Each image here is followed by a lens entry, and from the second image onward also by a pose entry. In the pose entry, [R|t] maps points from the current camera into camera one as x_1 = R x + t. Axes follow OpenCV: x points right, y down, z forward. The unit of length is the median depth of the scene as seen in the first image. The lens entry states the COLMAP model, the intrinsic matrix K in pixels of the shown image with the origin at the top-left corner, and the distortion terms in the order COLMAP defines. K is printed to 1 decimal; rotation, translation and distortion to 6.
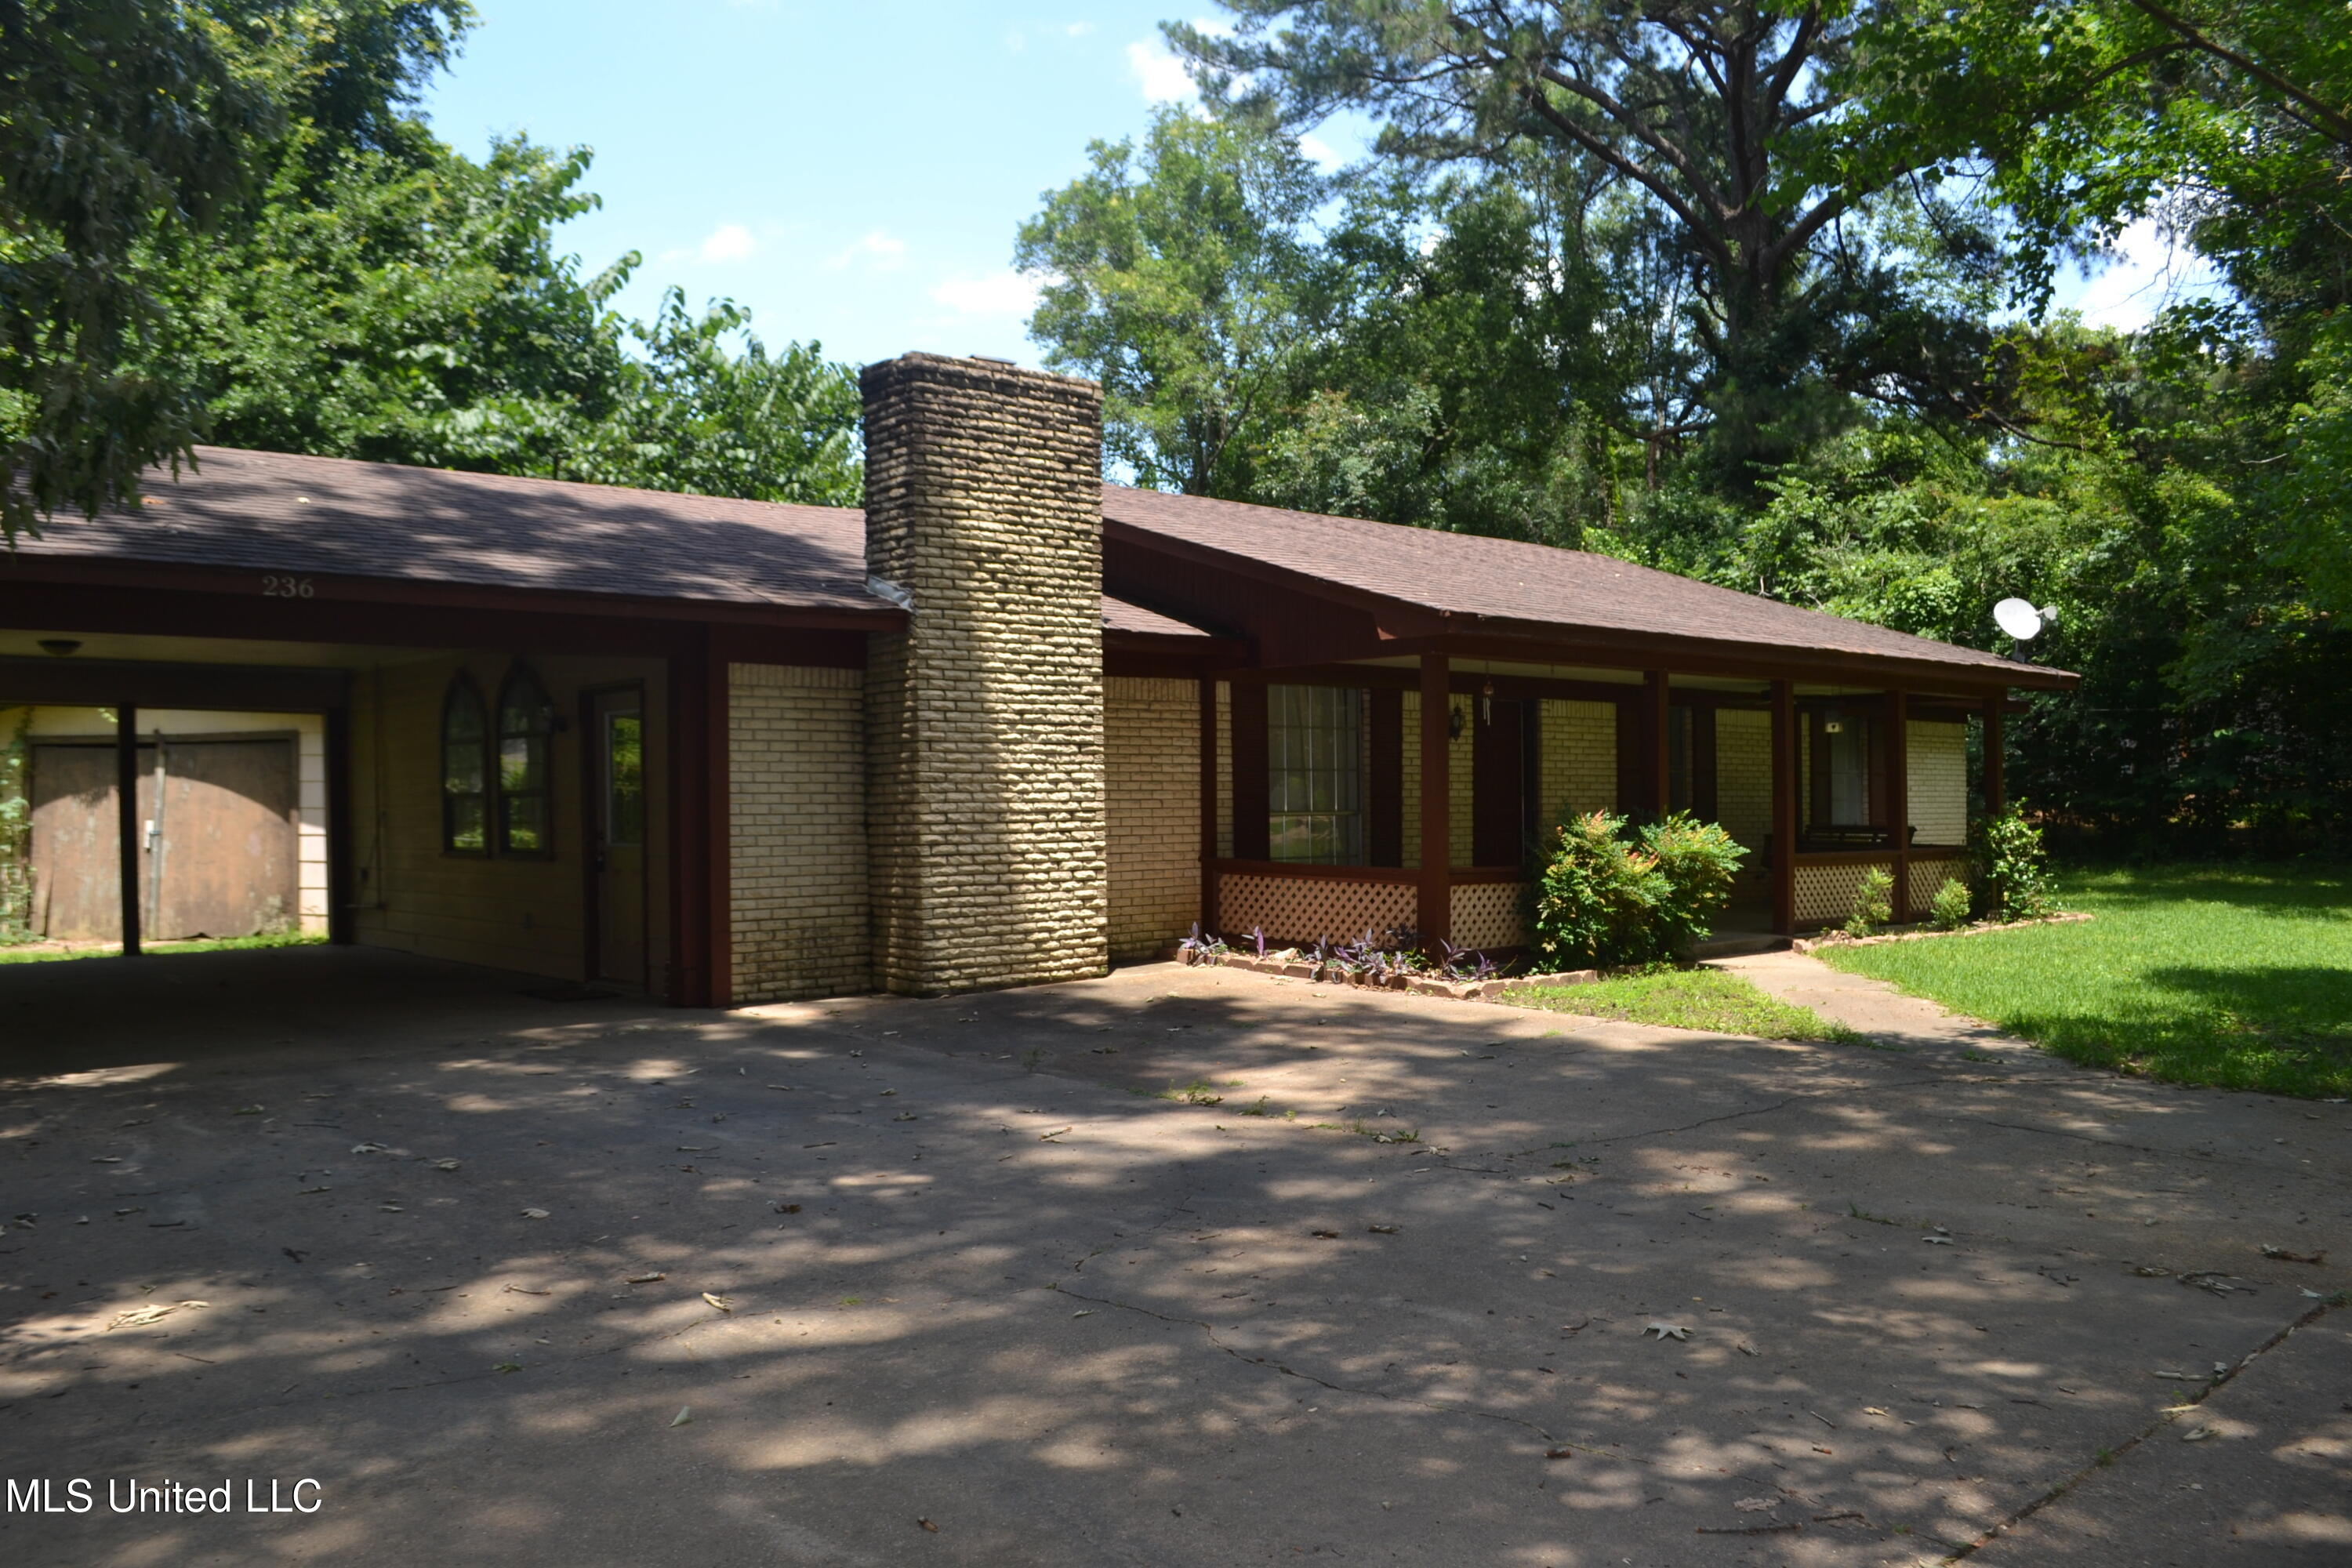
lens RADIAL K [[1885.0, 0, 1174.8], [0, 1885.0, 826.8], [0, 0, 1]] dist [-0.074772, -0.002141]
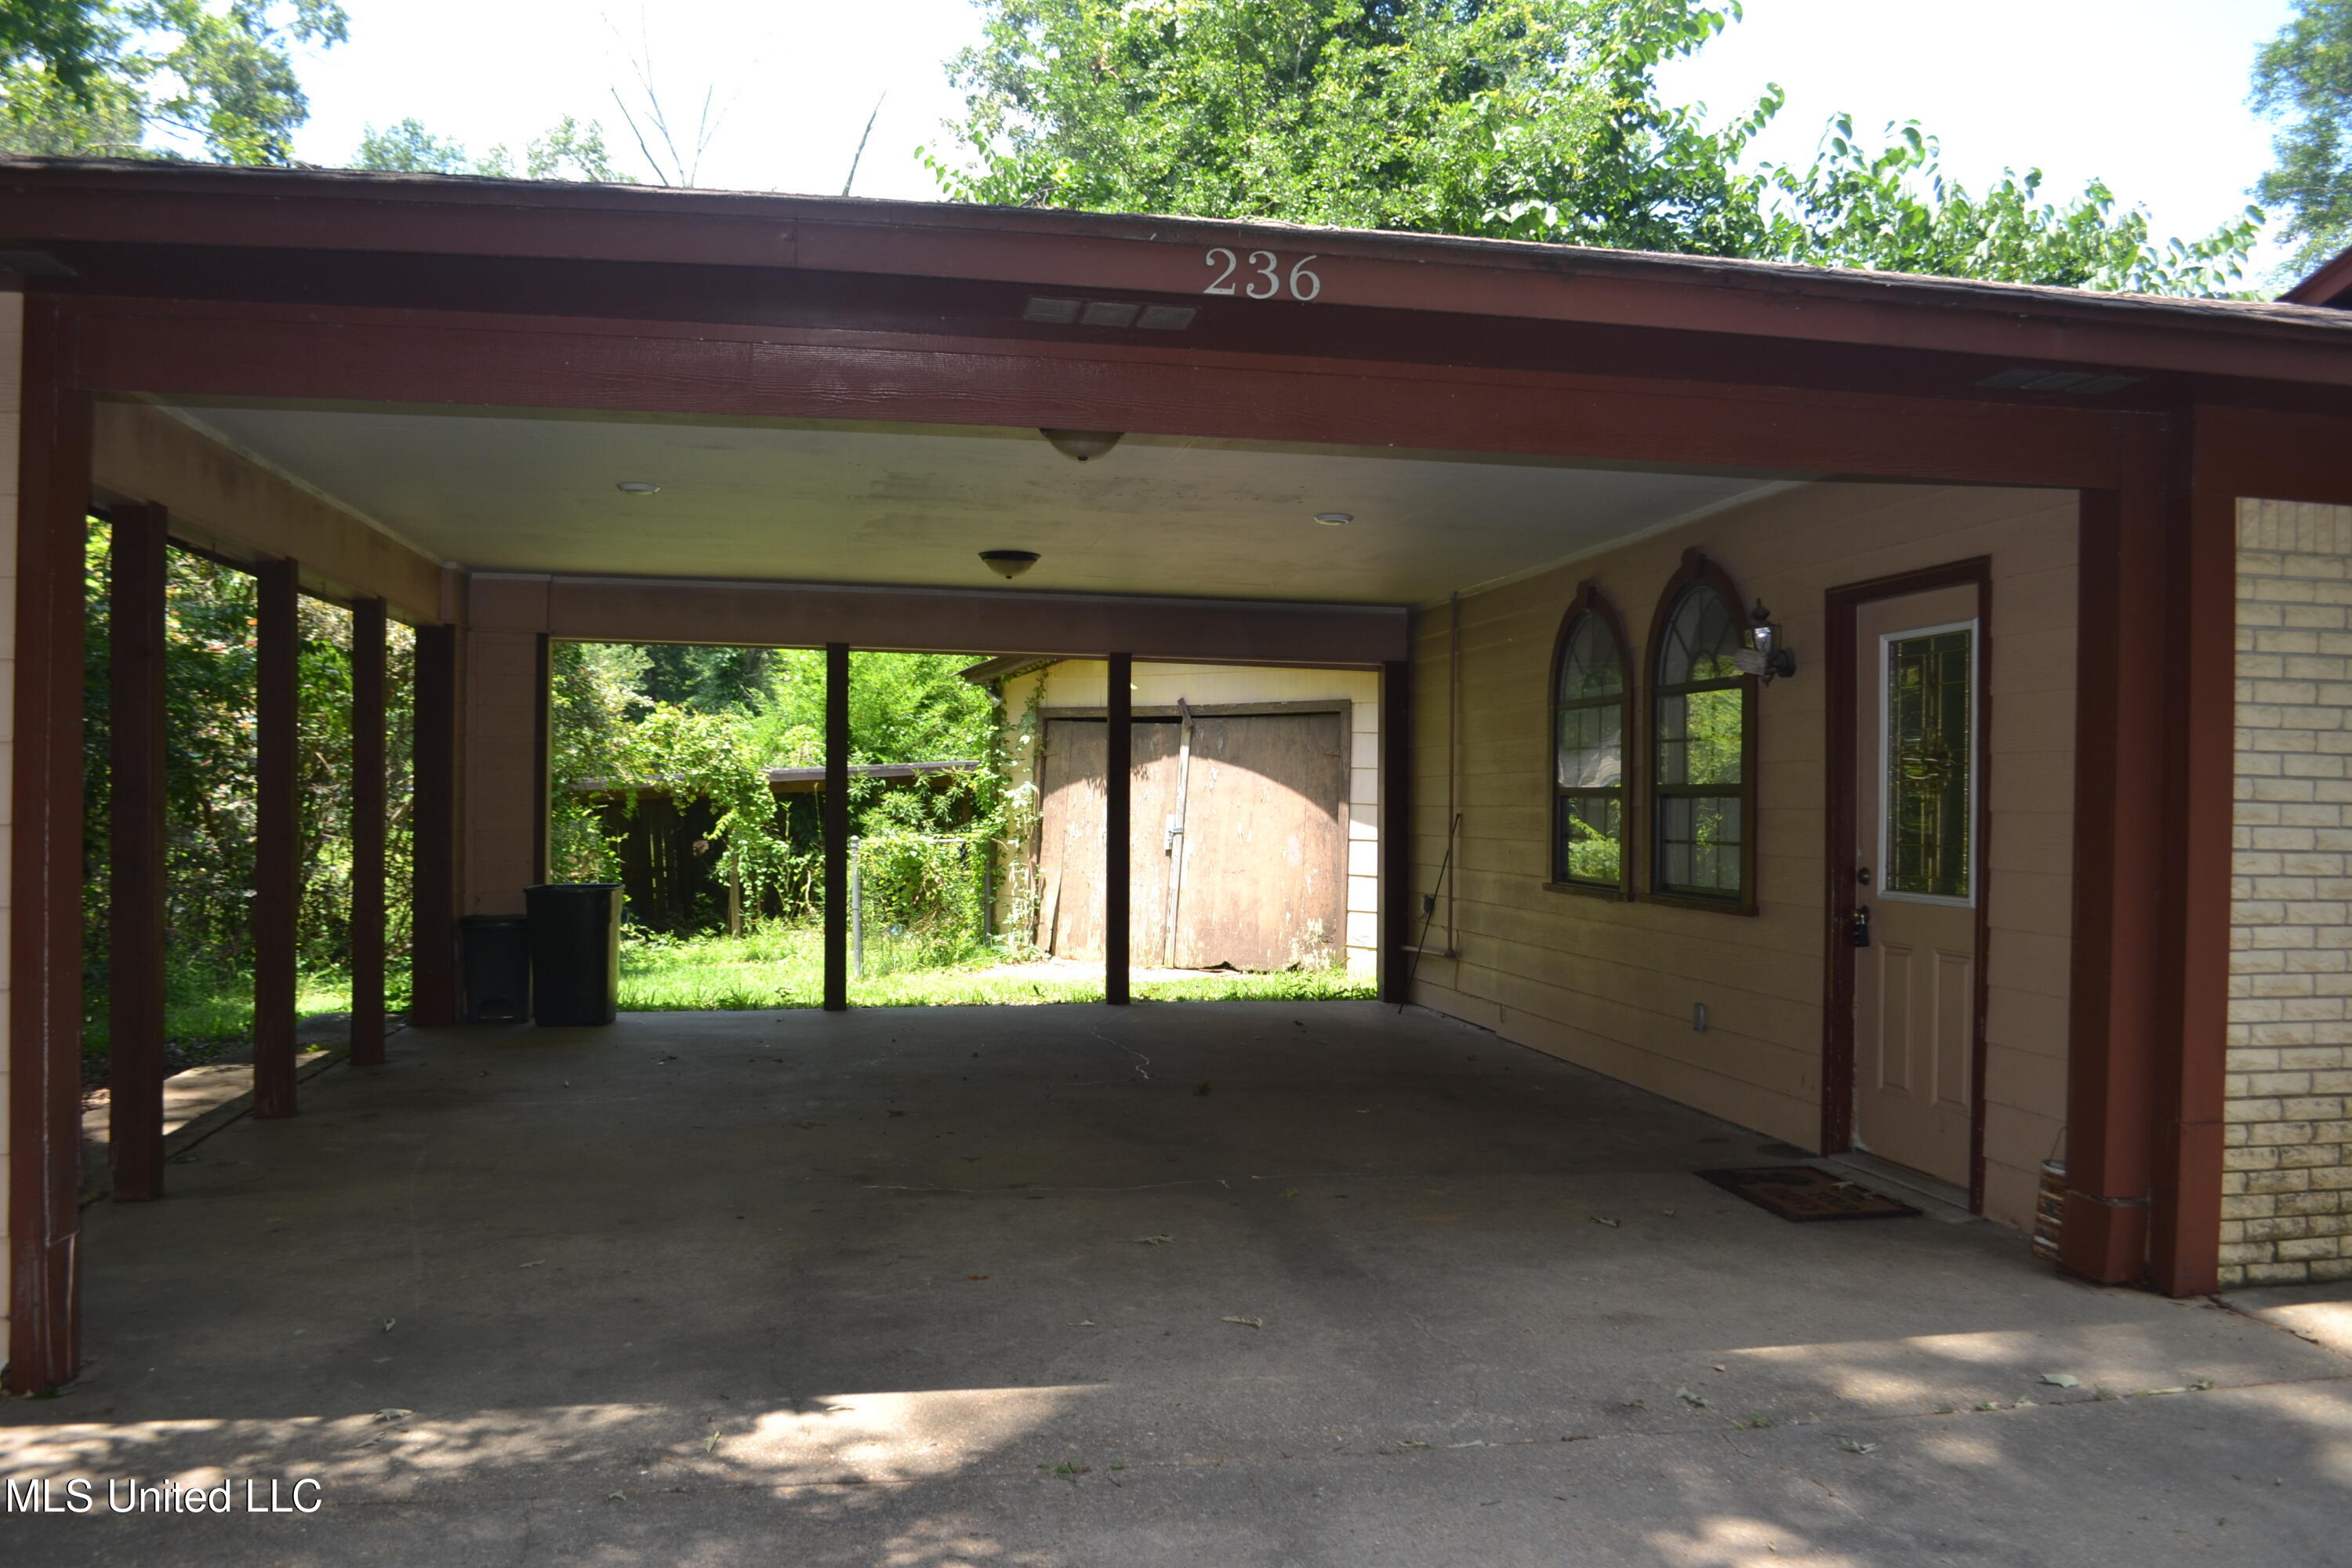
lens RADIAL K [[1885.0, 0, 1174.8], [0, 1885.0, 826.8], [0, 0, 1]] dist [-0.074772, -0.002141]
pose [[0.853848, 0.029181, -0.519703, -0.137408], [-0.028932, 0.999544, 0.008589, -0.005208], [0.519717, 0.007703, 0.854304, 0.313502]]
